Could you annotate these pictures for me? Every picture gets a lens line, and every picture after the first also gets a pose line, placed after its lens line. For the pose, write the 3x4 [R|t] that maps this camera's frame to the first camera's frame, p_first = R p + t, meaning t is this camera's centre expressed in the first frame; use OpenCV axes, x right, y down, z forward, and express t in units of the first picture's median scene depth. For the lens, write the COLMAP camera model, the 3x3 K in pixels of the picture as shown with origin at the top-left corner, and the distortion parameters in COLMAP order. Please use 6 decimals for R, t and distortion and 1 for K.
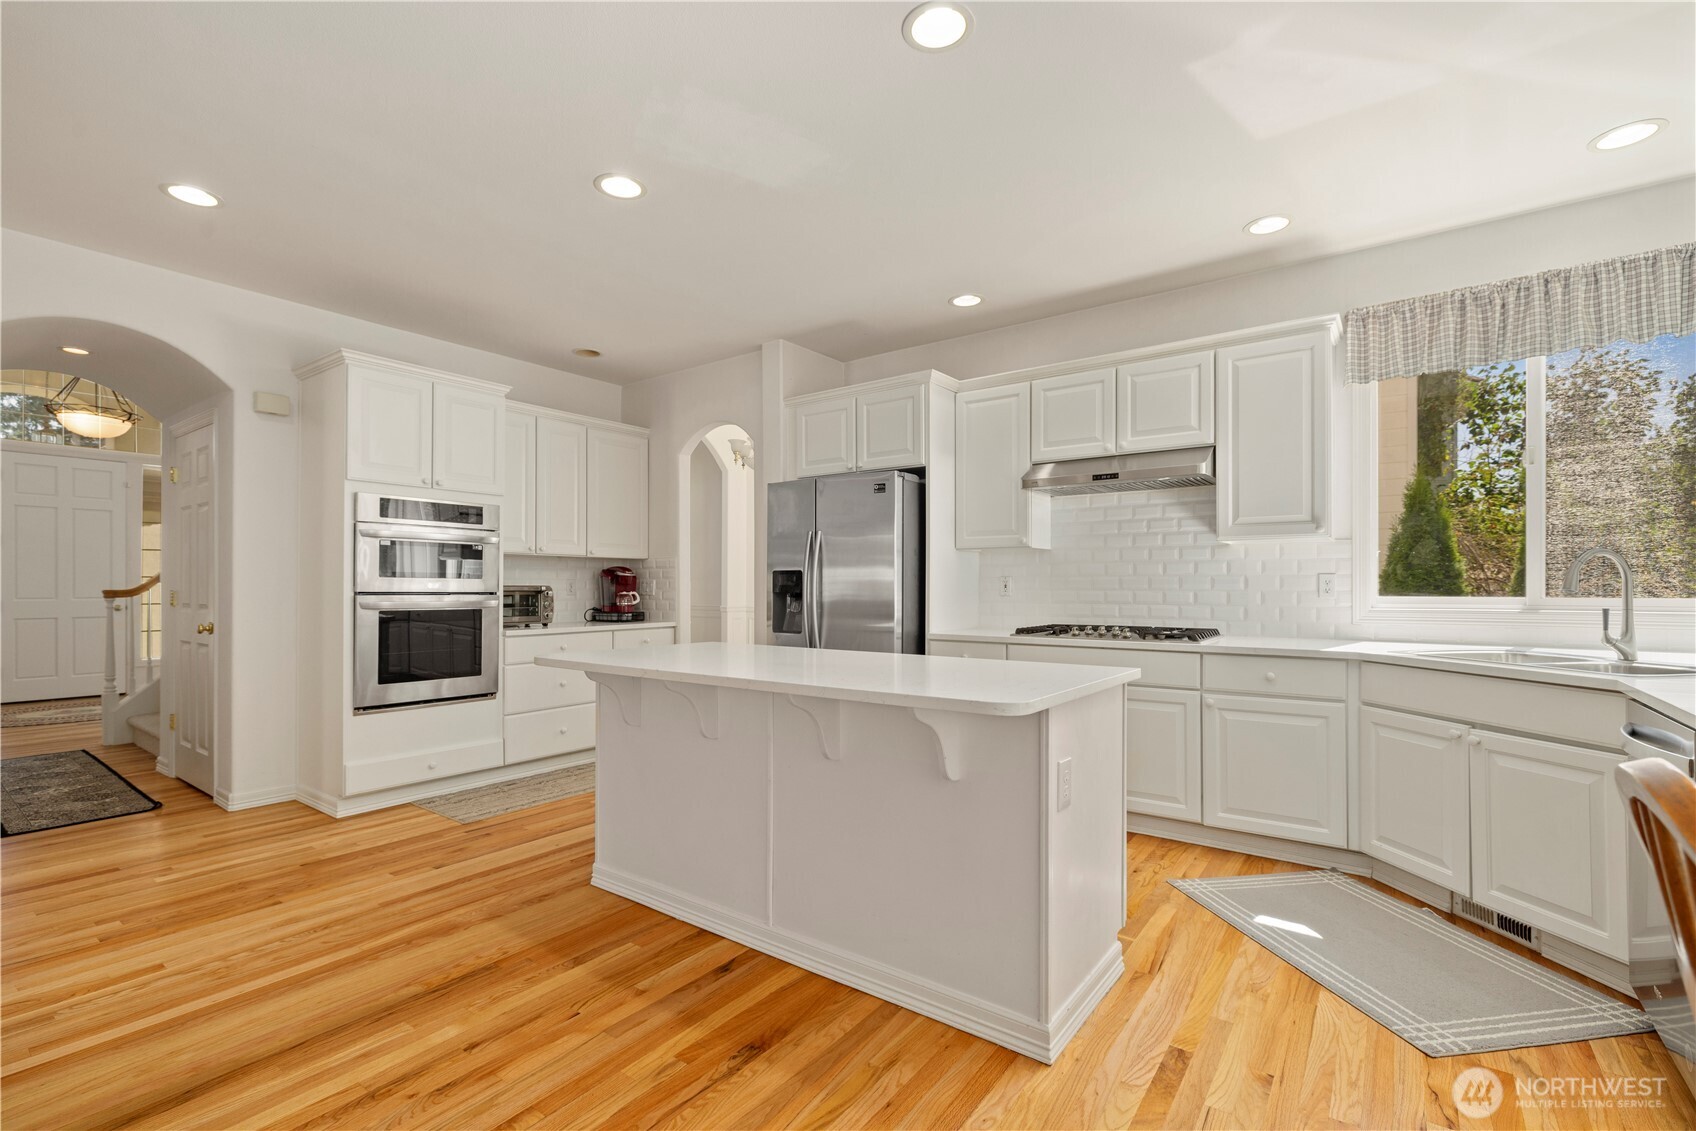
lens RADIAL K [[759.1, 0, 836.4], [0, 759.1, 588.7], [0, 0, 1]] dist [-0.009583, 0.004153]
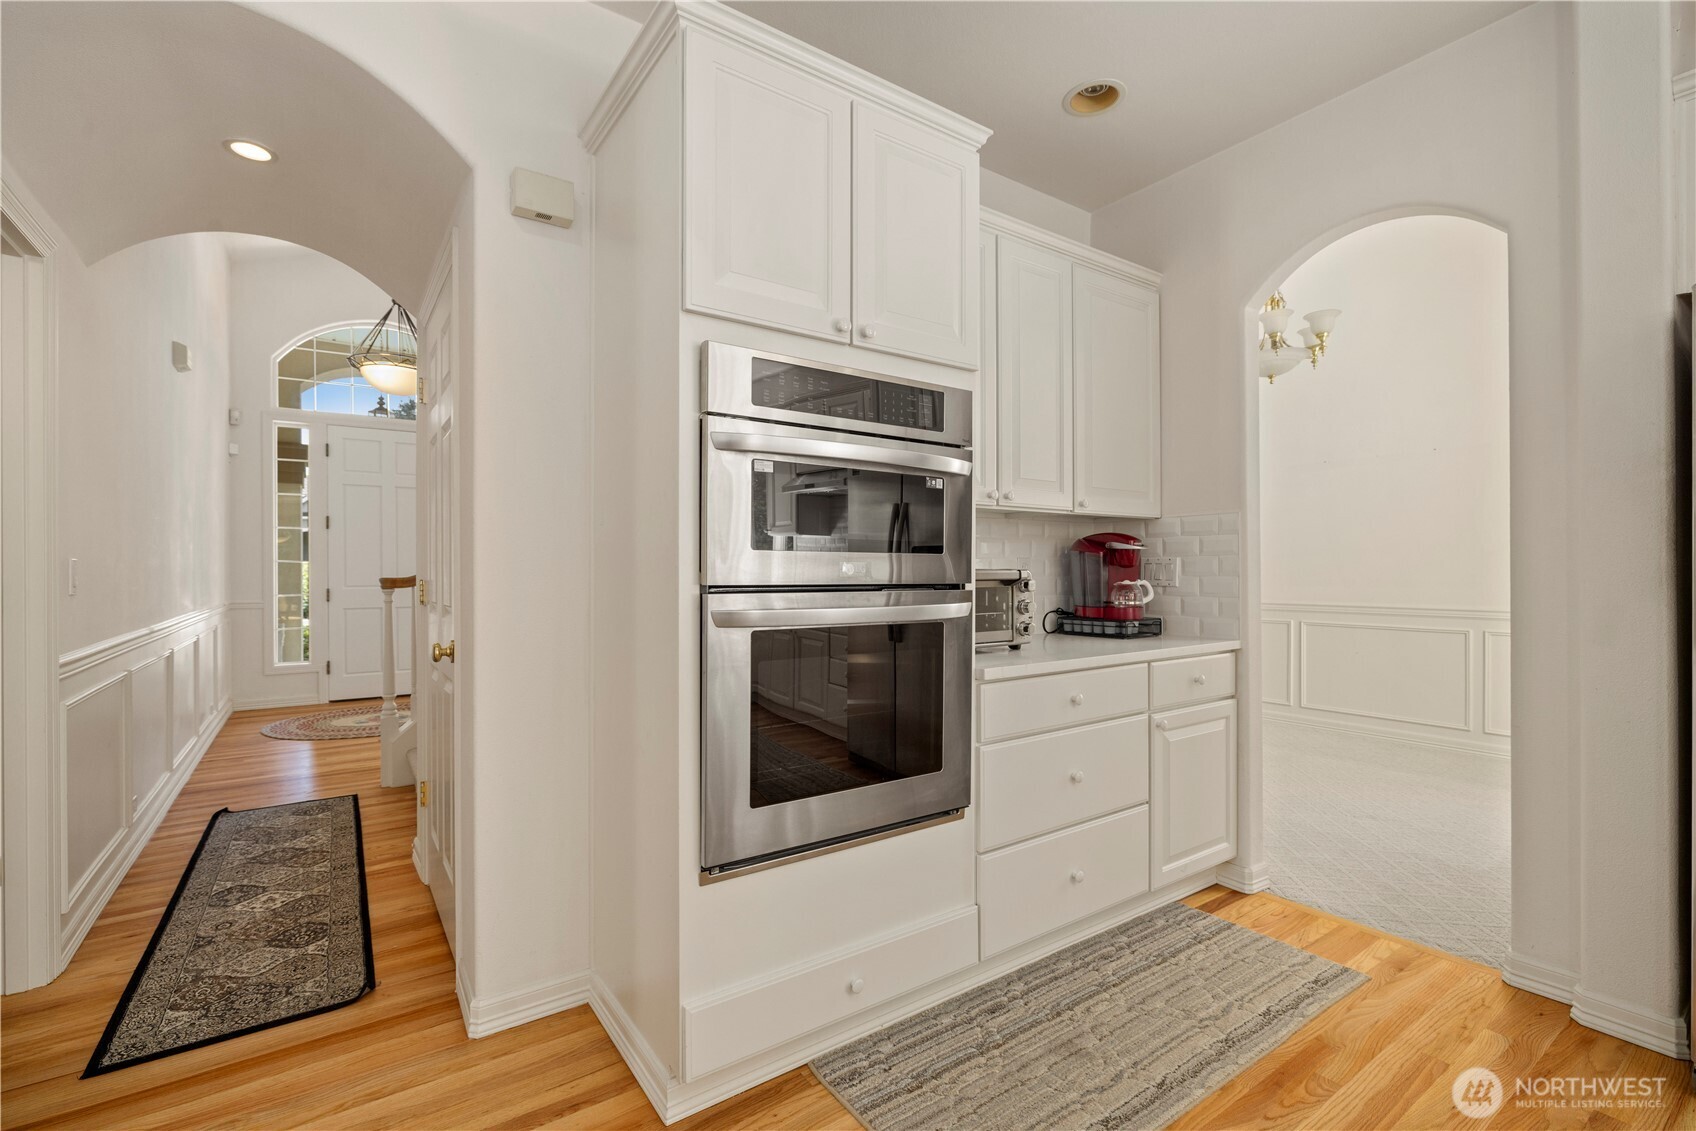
lens RADIAL K [[759.1, 0, 836.2], [0, 759.1, 572.5], [0, 0, 1]] dist [-0.009583, 0.004153]
pose [[0.946740, -0.003199, -0.321983, -0.434310], [0.003246, 0.999995, -0.000390, -0.002534], [0.321983, -0.000676, 0.946745, 0.632320]]
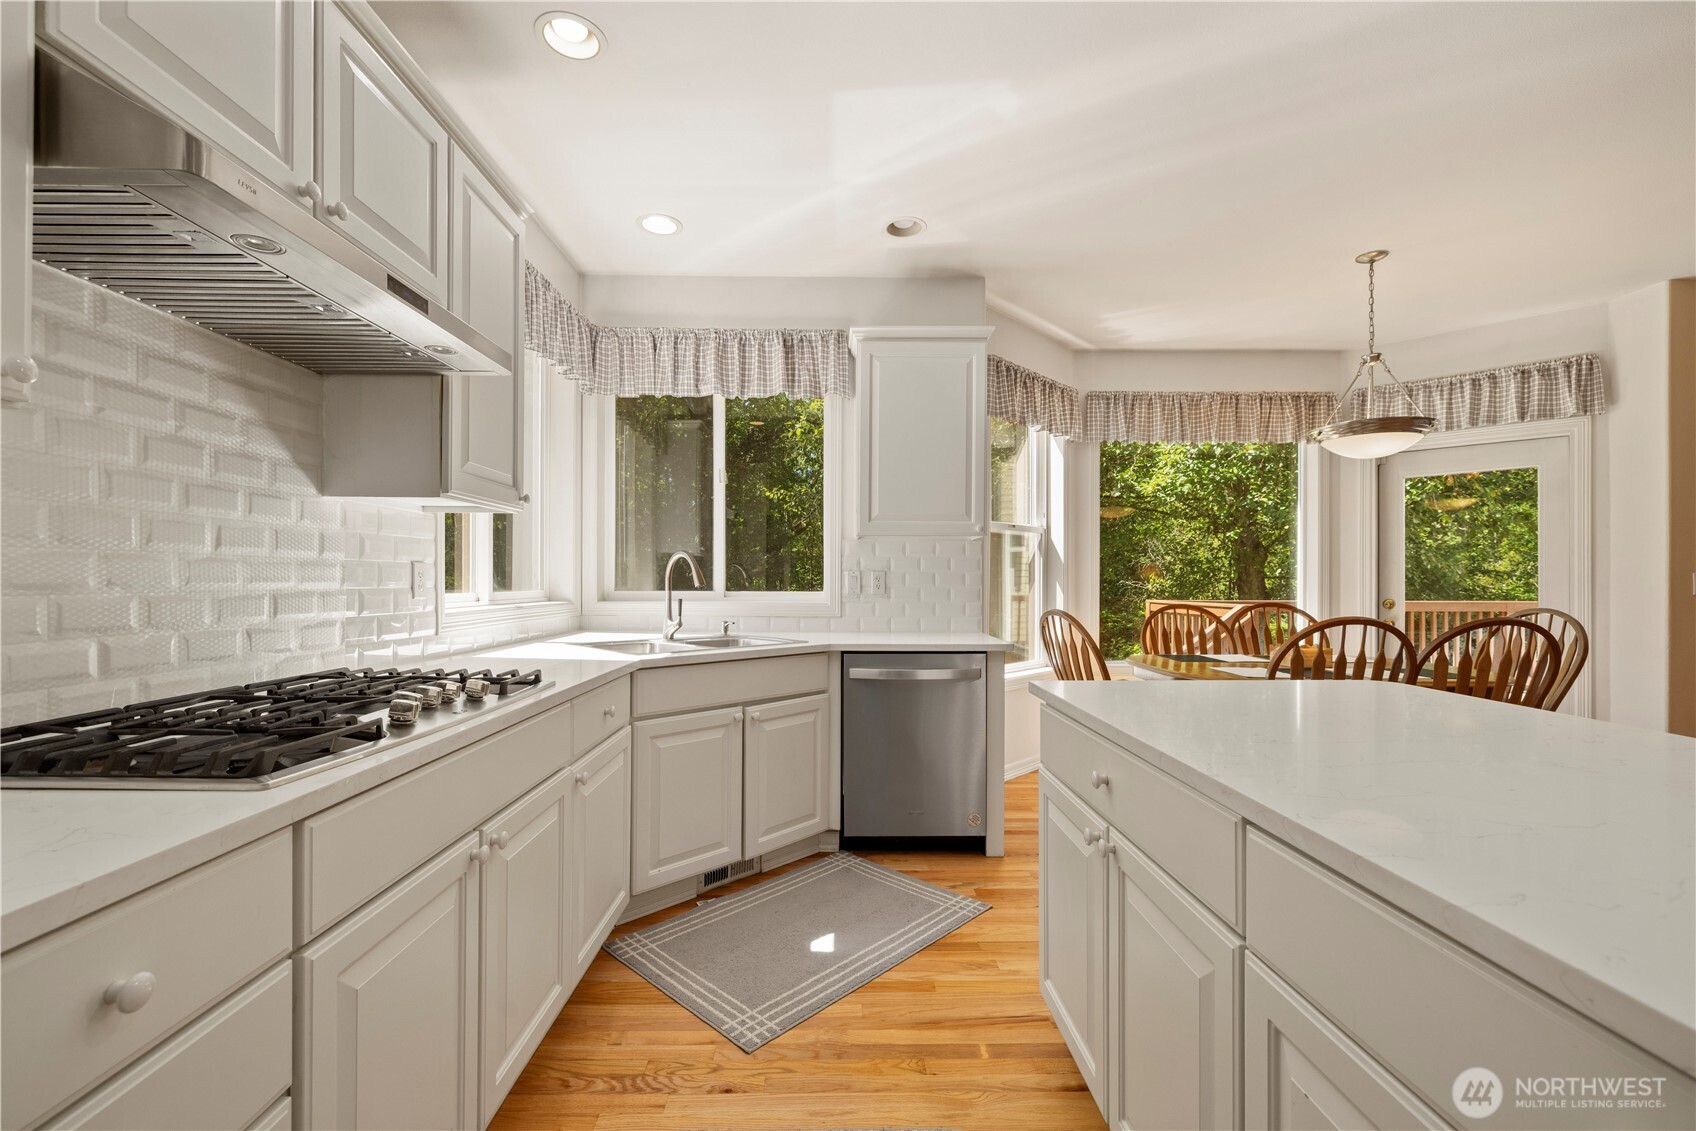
lens RADIAL K [[714.4, 0, 835.0], [0, 714.4, 580.9], [0, 0, 1]] dist [-0.003014, 0.001557]
pose [[-0.602877, -0.002127, 0.797832, -0.059827], [0.000144, 0.999996, 0.002775, -0.004452], [-0.797834, 0.001788, -0.602874, 1.021585]]
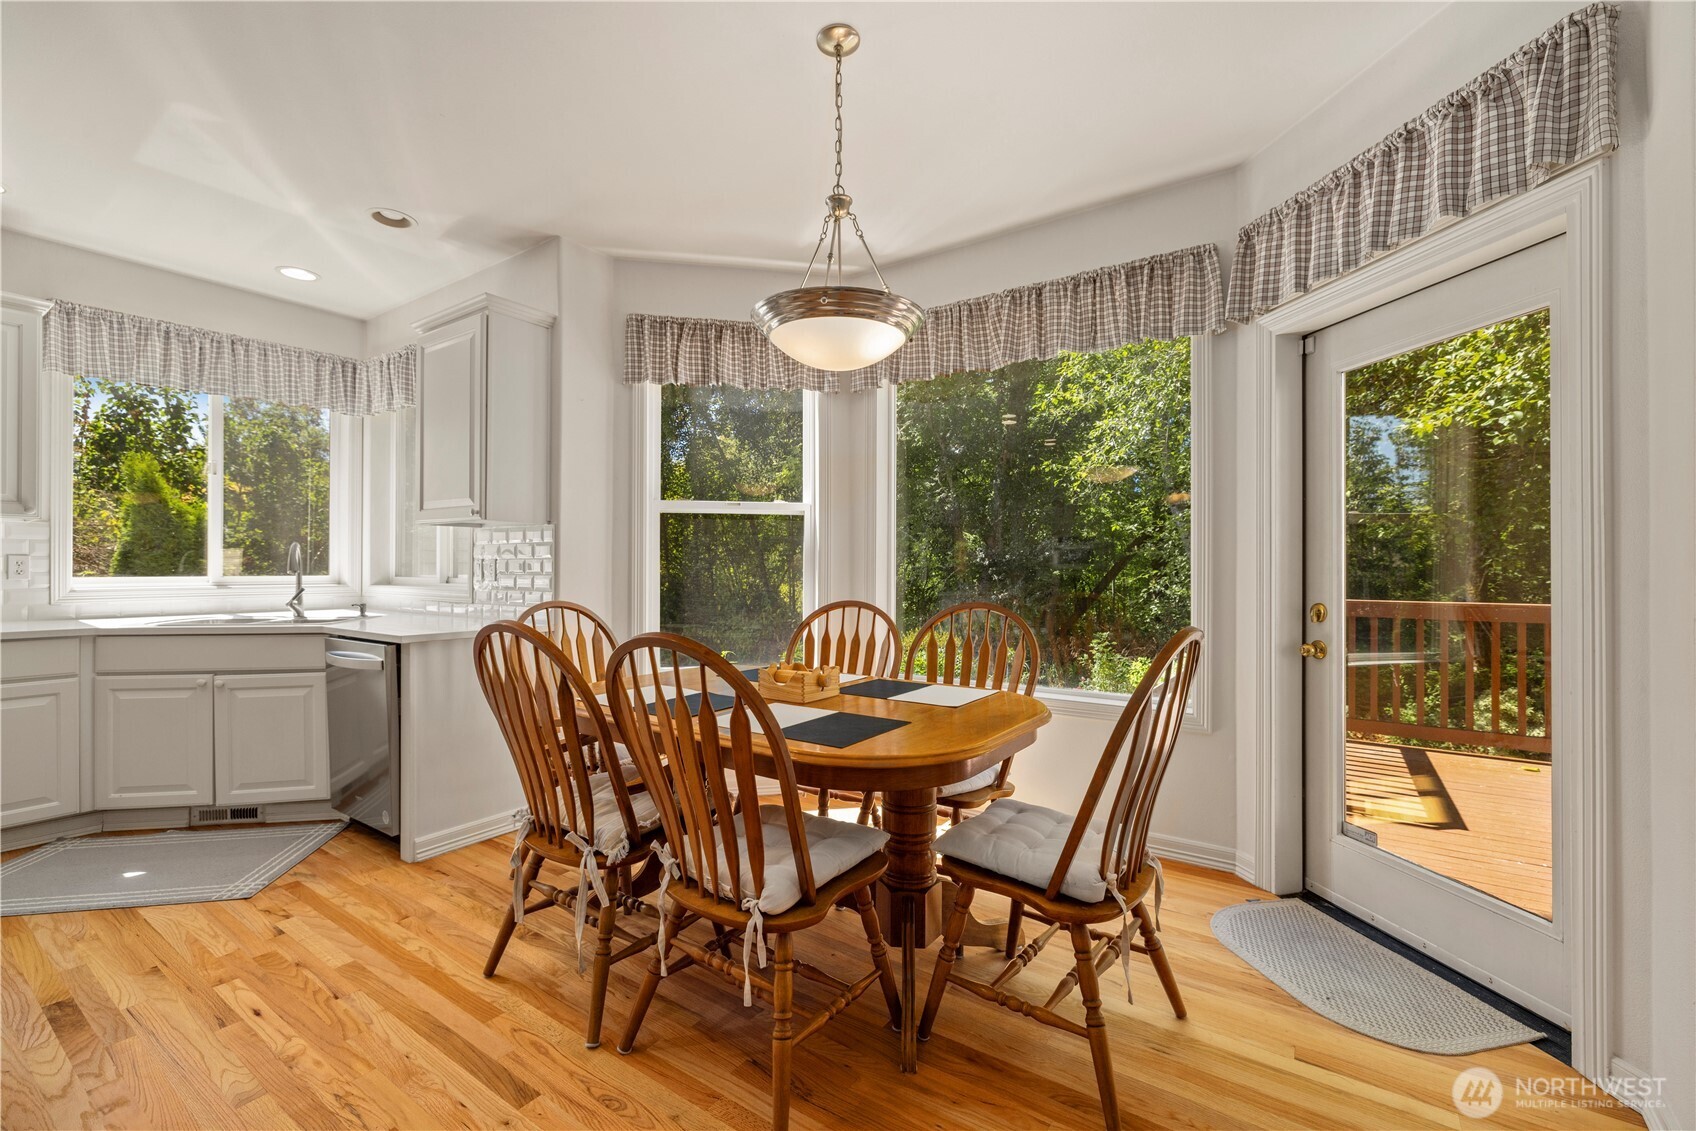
lens RADIAL K [[714.4, 0, 845.0], [0, 714.4, 565.2], [0, 0, 1]] dist [-0.003014, 0.001557]
pose [[-0.036198, 0.005116, 0.999332, -0.299128], [-0.000066, 0.999987, -0.005122, -0.001341], [-0.999345, -0.000252, -0.036197, -0.038523]]
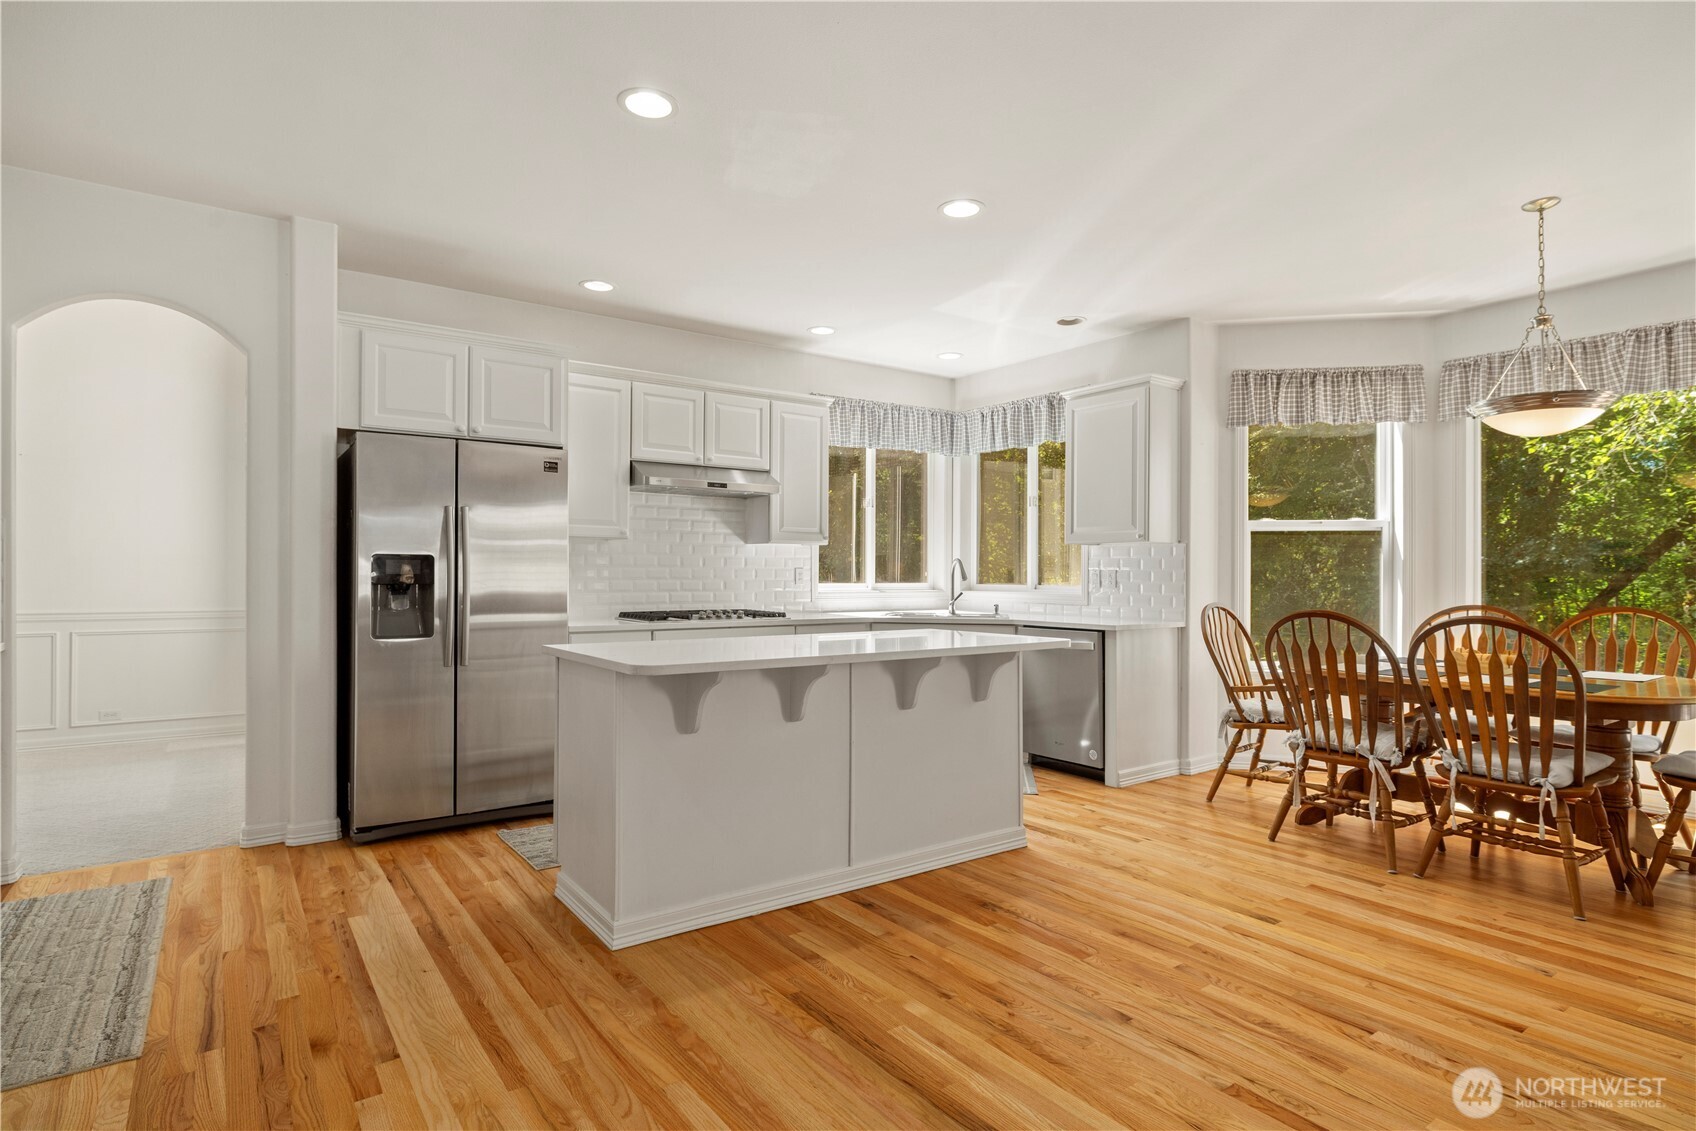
lens RADIAL K [[870.2, 0, 849.8], [0, 870.2, 574.3], [0, 0, 1]] dist [0.000640, 0.001483]
pose [[0.300335, 0.002807, 0.953830, -0.873952], [-0.000746, 0.999996, -0.002708, -0.002991], [-0.953834, 0.000102, 0.300336, 0.378027]]
